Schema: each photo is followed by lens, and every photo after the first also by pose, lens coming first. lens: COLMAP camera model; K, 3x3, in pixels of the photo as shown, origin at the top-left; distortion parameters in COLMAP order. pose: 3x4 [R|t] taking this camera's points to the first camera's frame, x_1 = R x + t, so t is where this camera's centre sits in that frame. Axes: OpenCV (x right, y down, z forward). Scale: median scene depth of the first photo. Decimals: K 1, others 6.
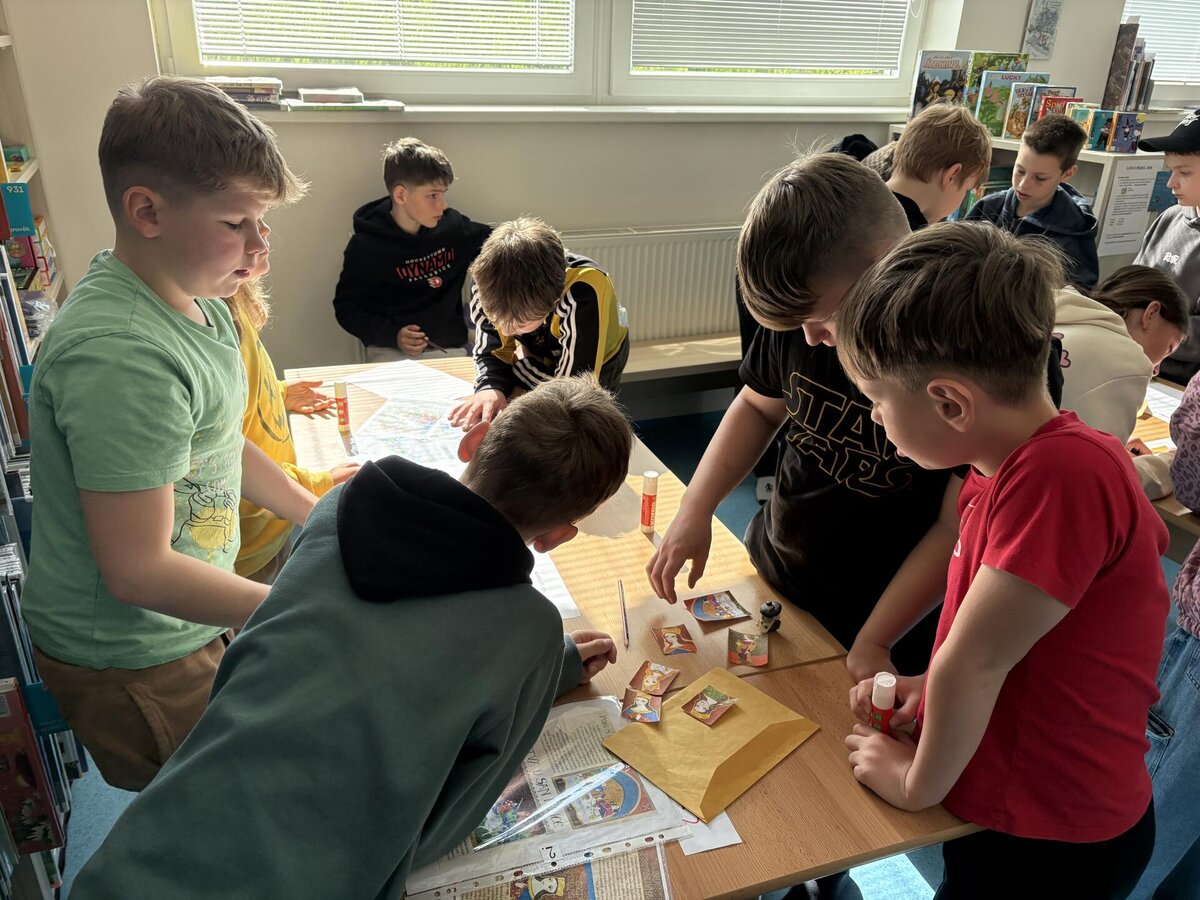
lens RADIAL K [[900.5, 0, 598.0], [0, 900.5, 465.4], [0, 0, 1]] dist [-0.004654, -0.003570]
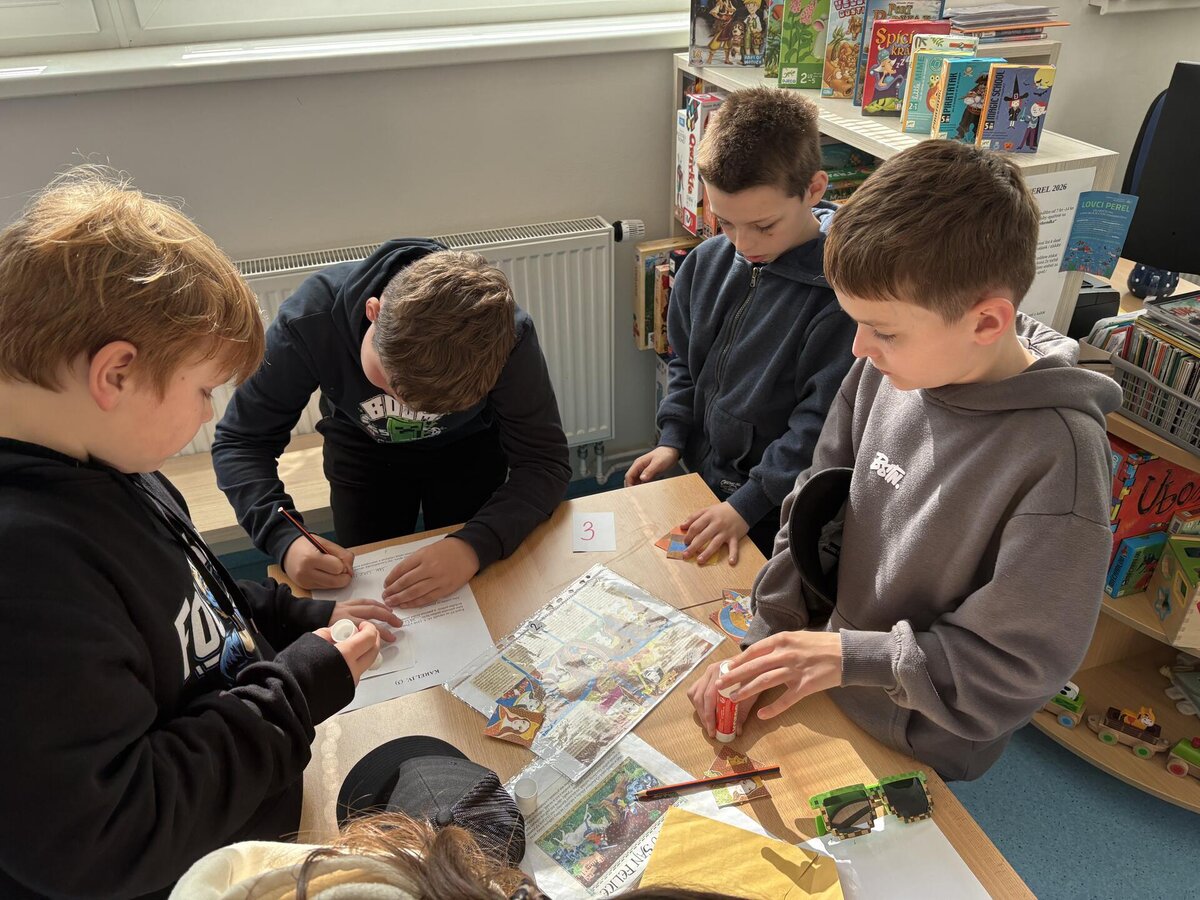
lens RADIAL K [[918.4, 0, 600.0], [0, 918.4, 450.0], [0, 0, 1]] dist [0.061426, -0.080430]
pose [[0.997594, -0.004151, -0.069201, 0.342289], [0.012656, 0.992336, 0.122917, -0.216629], [0.068160, -0.123497, 0.990001, 0.408148]]
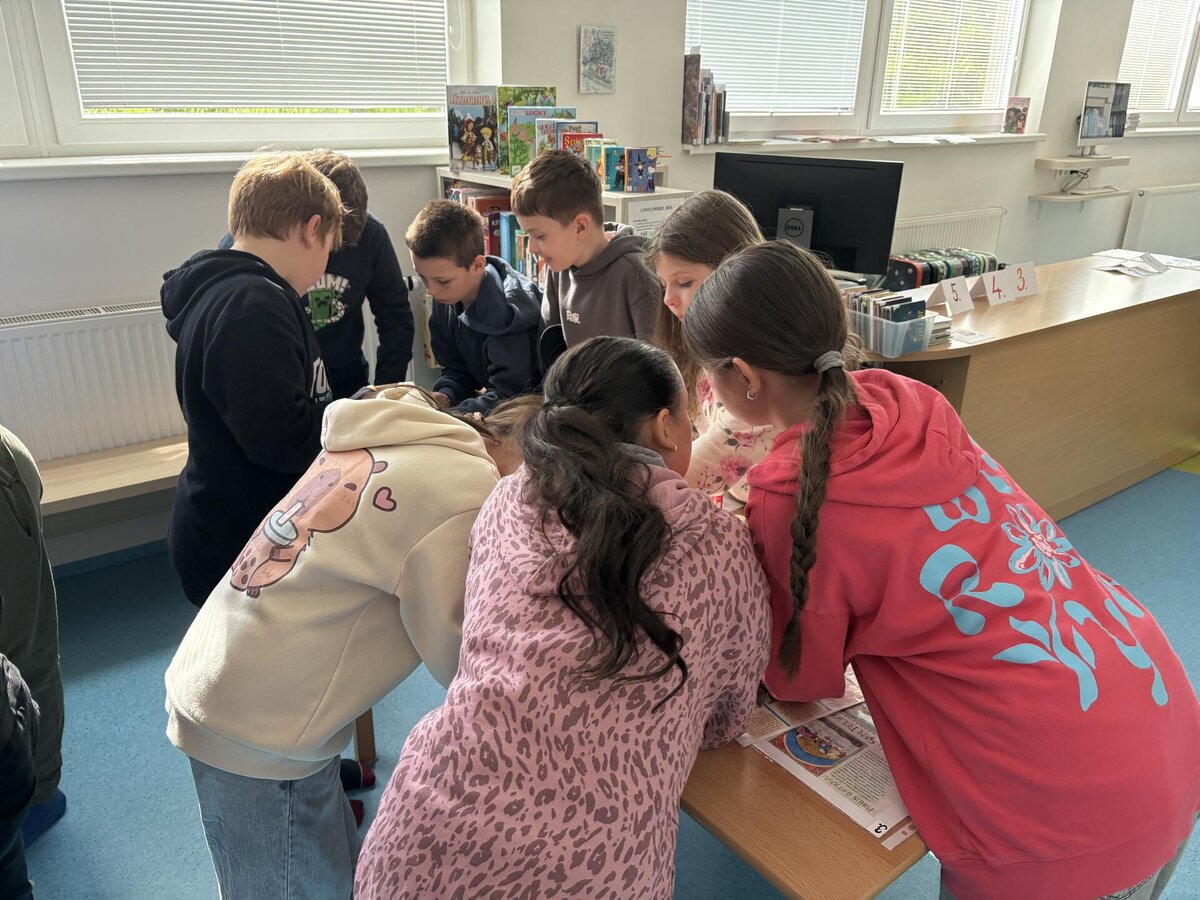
lens RADIAL K [[918.4, 0, 600.0], [0, 918.4, 450.0], [0, 0, 1]] dist [0.061426, -0.080430]
pose [[0.963964, -0.109124, 0.242620, 0.247217], [0.124047, 0.991160, -0.047060, -0.044333], [-0.235340, 0.075461, 0.968979, 0.109447]]
